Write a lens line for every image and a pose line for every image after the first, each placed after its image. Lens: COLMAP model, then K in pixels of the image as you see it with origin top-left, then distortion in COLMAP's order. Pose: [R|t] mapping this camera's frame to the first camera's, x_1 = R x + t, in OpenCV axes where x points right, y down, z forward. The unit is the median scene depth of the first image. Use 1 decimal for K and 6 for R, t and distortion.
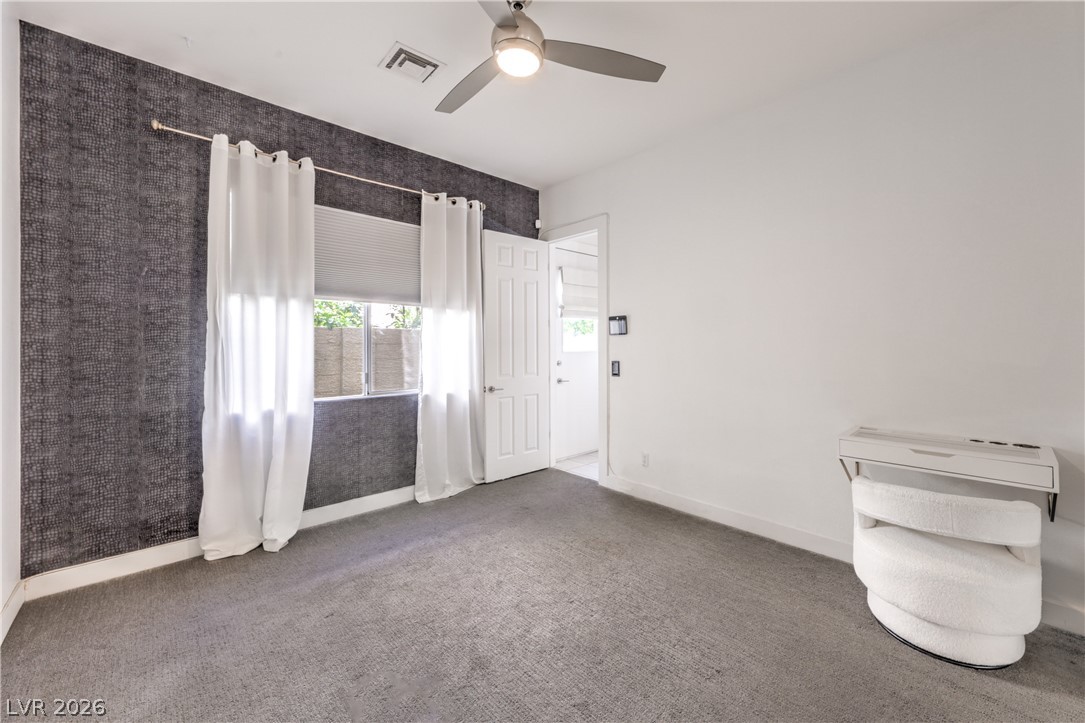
lens RADIAL K [[365.9, 0, 544.4], [0, 365.9, 352.5], [0, 0, 1]] dist [0.001145, 0.000019]
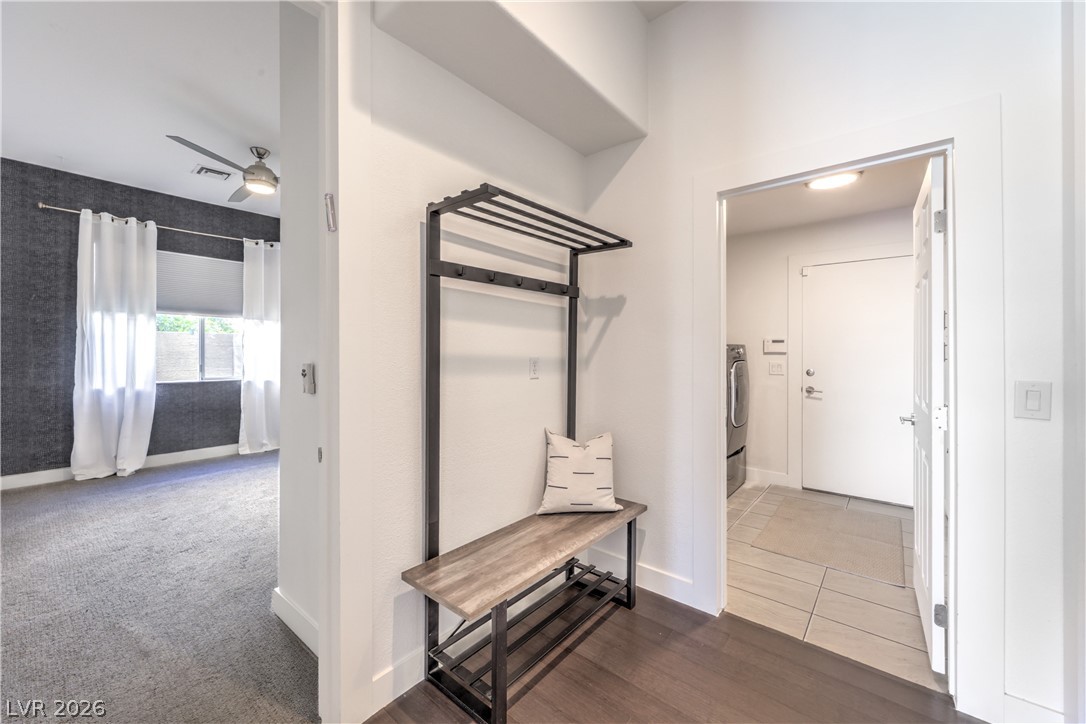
lens RADIAL K [[403.1, 0, 543.0], [0, 403.1, 362.0], [0, 0, 1]] dist [0.001751, -0.000065]
pose [[0.996858, 0.001297, 0.079198, 0.894196], [-0.001348, 0.999999, 0.000594, 0.051127], [-0.079197, -0.000699, 0.996859, -0.846600]]
